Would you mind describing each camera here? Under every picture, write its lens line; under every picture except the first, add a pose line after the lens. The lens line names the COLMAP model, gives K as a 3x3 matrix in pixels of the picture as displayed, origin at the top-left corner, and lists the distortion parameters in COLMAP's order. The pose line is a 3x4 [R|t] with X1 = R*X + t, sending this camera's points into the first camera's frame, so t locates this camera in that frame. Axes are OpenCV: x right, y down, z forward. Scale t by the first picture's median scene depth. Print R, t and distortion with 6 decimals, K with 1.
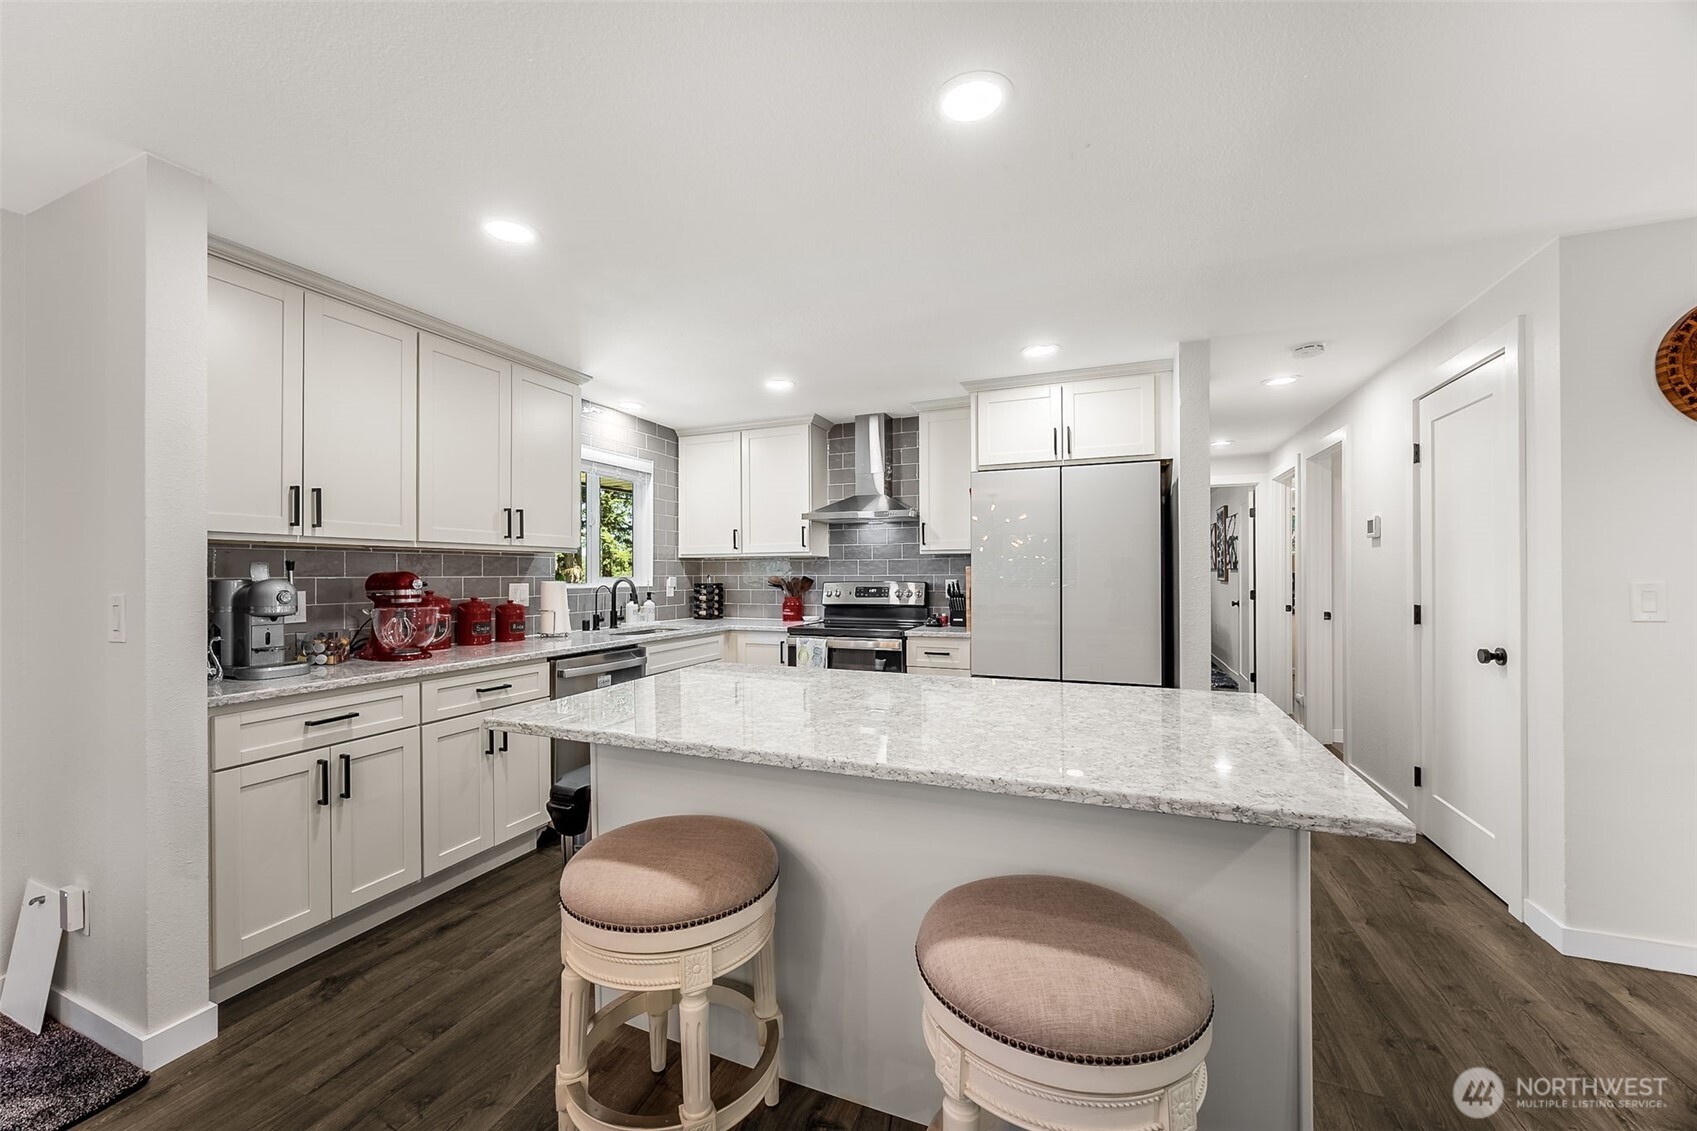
lens RADIAL K [[660.7, 0, 840.4], [0, 660.7, 571.1], [0, 0, 1]] dist [-0.007115, 0.000339]
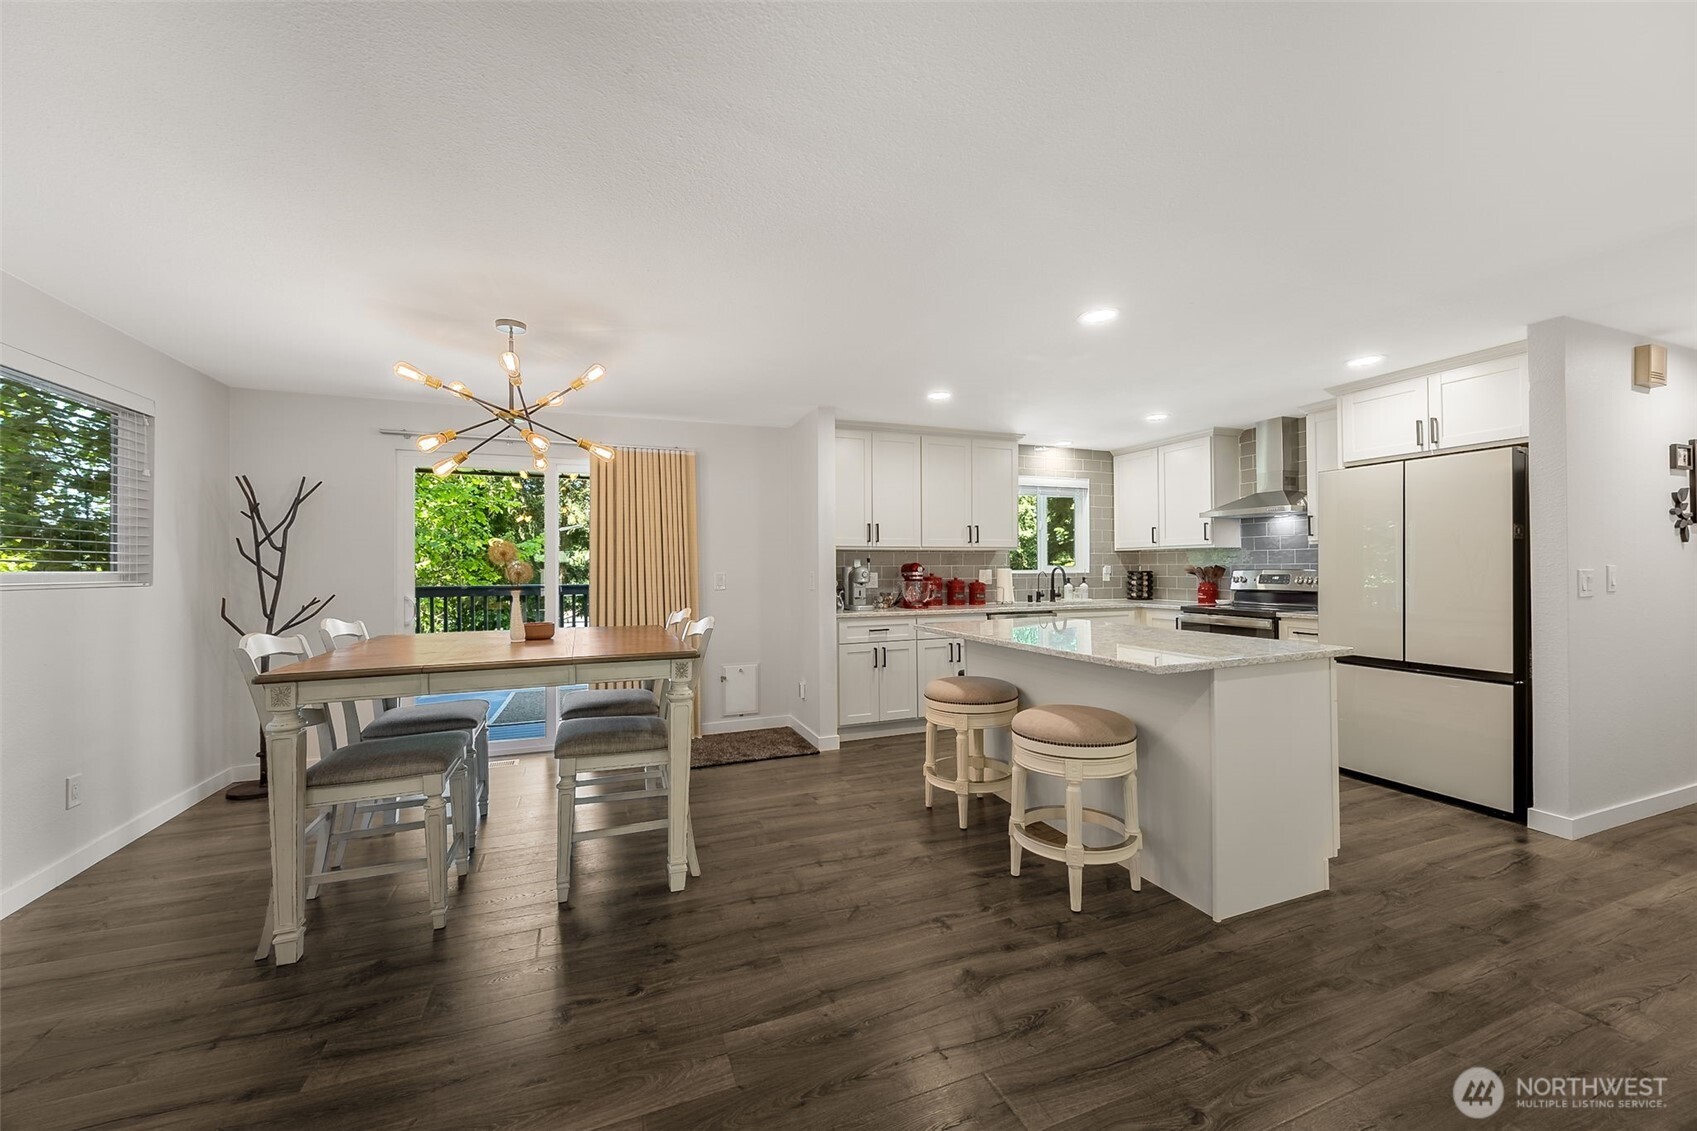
lens RADIAL K [[660.7, 0, 840.4], [0, 660.7, 571.1], [0, 0, 1]] dist [-0.007115, 0.000339]
pose [[0.682901, 0.003478, -0.730503, 0.441329], [0.006595, 0.999919, 0.010925, 0.001676], [0.730481, -0.012278, 0.682822, -0.352583]]
